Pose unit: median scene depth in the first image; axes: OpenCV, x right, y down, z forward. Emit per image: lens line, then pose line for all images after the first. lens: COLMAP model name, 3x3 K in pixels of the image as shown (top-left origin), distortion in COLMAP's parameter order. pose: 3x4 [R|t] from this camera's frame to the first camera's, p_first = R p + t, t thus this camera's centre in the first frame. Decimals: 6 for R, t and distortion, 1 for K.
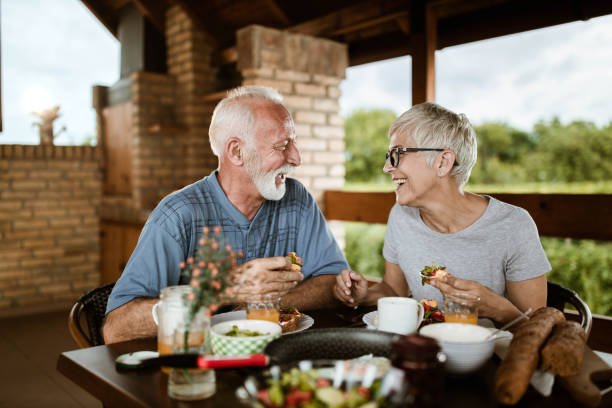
lens RADIAL K [[590.8, 0, 306.0], [0, 590.8, 204.0], [0, 0, 1]] dist [-0.012190, -0.000799]
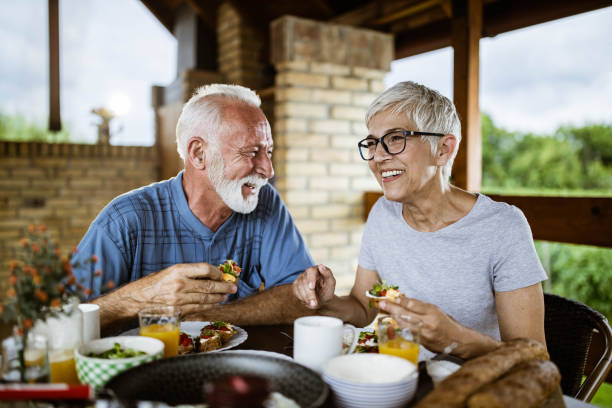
lens RADIAL K [[590.8, 0, 306.0], [0, 590.8, 204.0], [0, 0, 1]] dist [-0.012190, -0.000799]
pose [[0.988061, 0.015799, -0.153253, 0.068231], [-0.016585, 0.999855, -0.003851, 0.001624], [0.153170, 0.006346, 0.988180, 0.052102]]
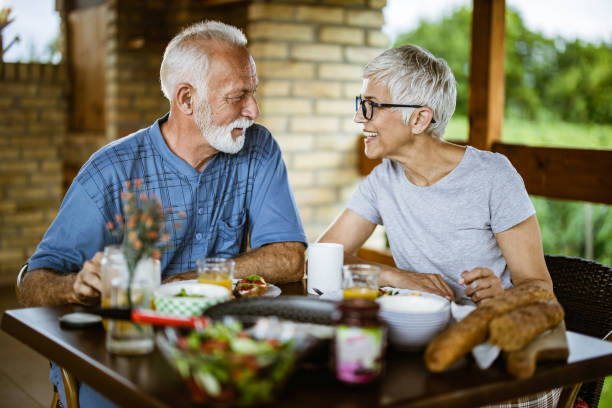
lens RADIAL K [[901.6, 0, 306.0], [0, 901.6, 204.0], [0, 0, 1]] dist [-0.047737, 0.040189]
pose [[0.996363, 0.033270, -0.078447, 0.046556], [-0.028173, 0.997474, 0.065208, -0.007417], [0.080418, -0.062761, 0.994783, -0.103776]]
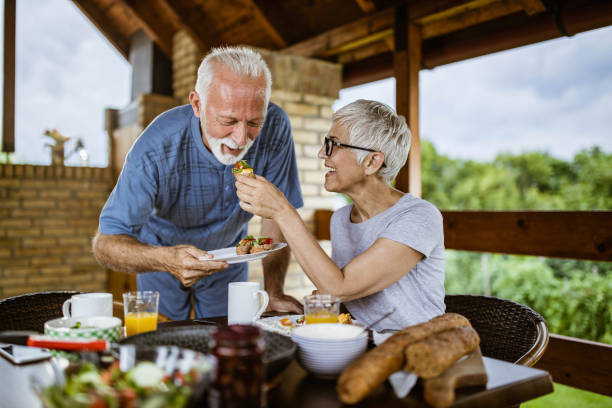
lens RADIAL K [[590.8, 0, 306.0], [0, 590.8, 204.0], [0, 0, 1]] dist [-0.012190, -0.000799]
pose [[0.997821, 0.009912, -0.065231, 0.066000], [-0.013172, 0.998675, -0.049737, 0.013611], [0.064652, 0.050488, 0.996630, 0.005792]]
